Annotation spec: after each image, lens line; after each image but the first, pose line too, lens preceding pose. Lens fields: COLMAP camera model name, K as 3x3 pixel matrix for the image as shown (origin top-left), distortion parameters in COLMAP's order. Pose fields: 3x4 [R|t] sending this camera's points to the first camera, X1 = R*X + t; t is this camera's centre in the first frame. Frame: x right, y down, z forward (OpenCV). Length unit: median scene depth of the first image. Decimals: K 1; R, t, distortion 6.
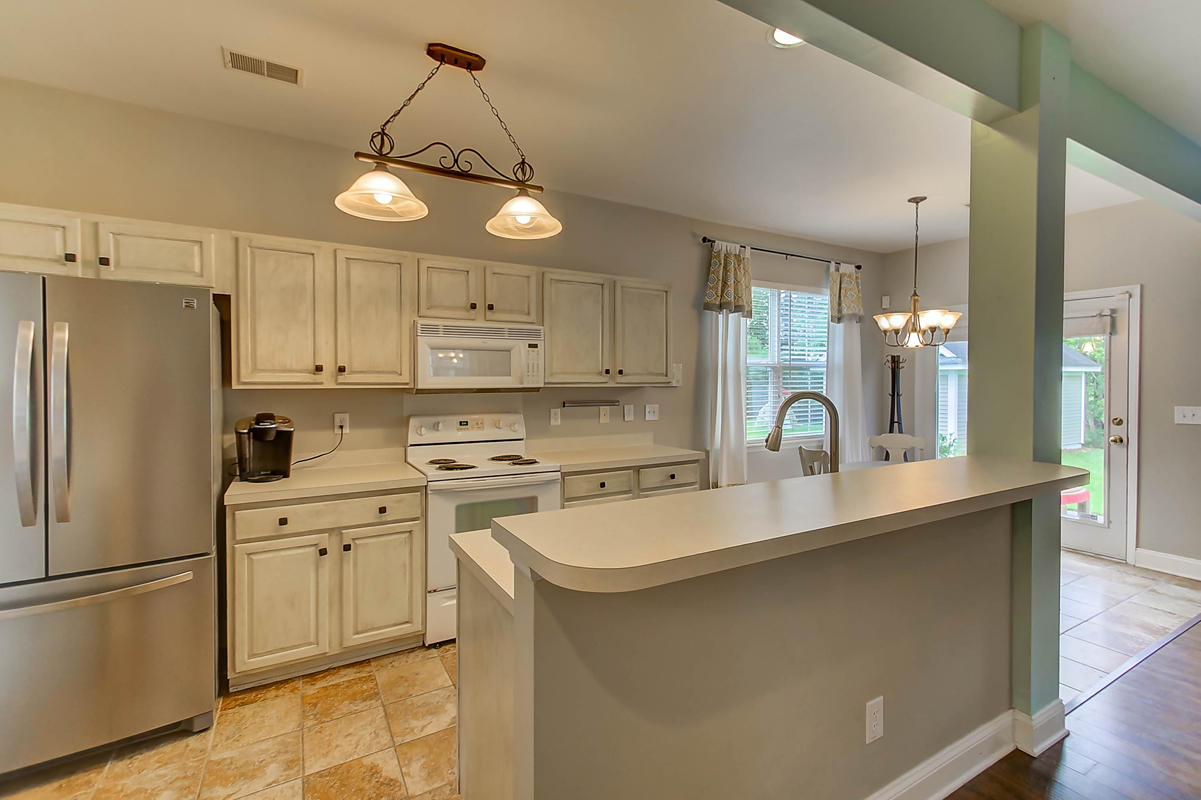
lens RADIAL K [[544.2, 0, 613.3], [0, 544.2, 388.3], [0, 0, 1]] dist [0.006003, 0.004090]
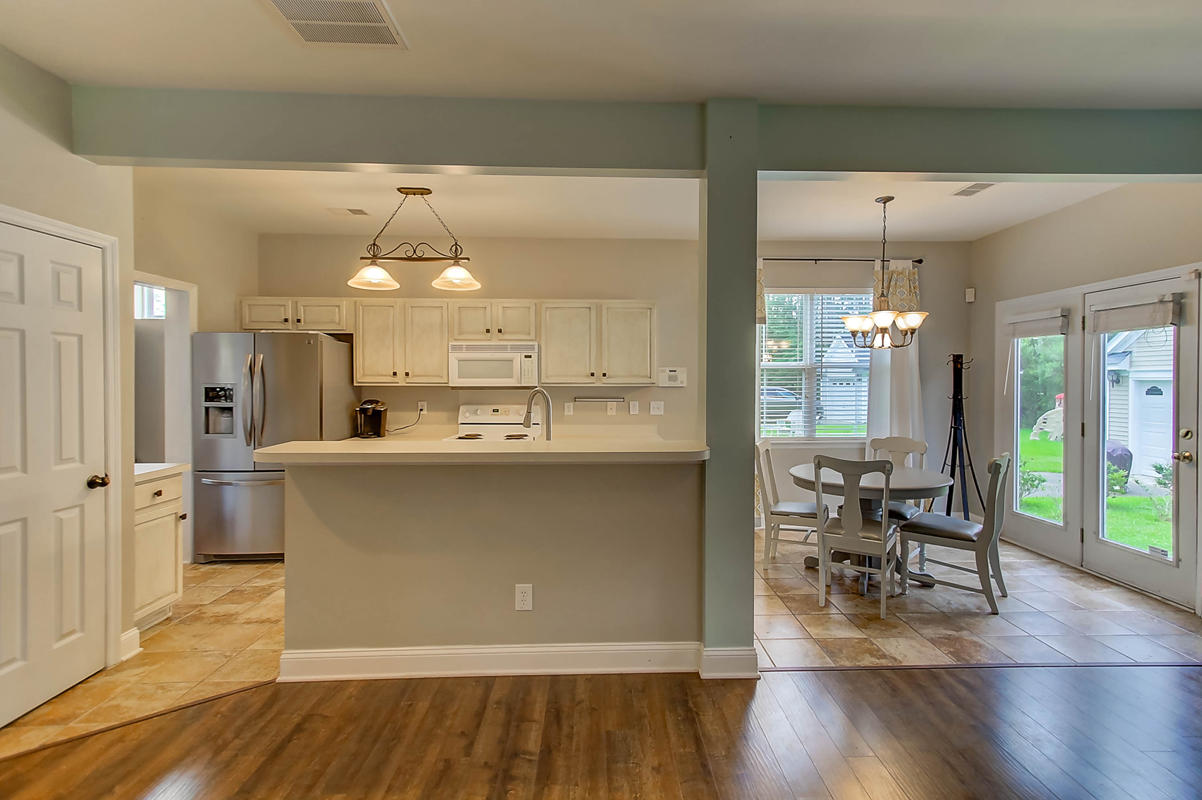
lens RADIAL K [[544.7, 0, 614.5], [0, 544.7, 387.6], [0, 0, 1]] dist [0.006003, 0.004090]
pose [[0.876903, 0.007197, -0.480613, 0.714041], [-0.008888, 0.999960, -0.001243, 0.001766], [0.480584, 0.005362, 0.876932, -0.124263]]
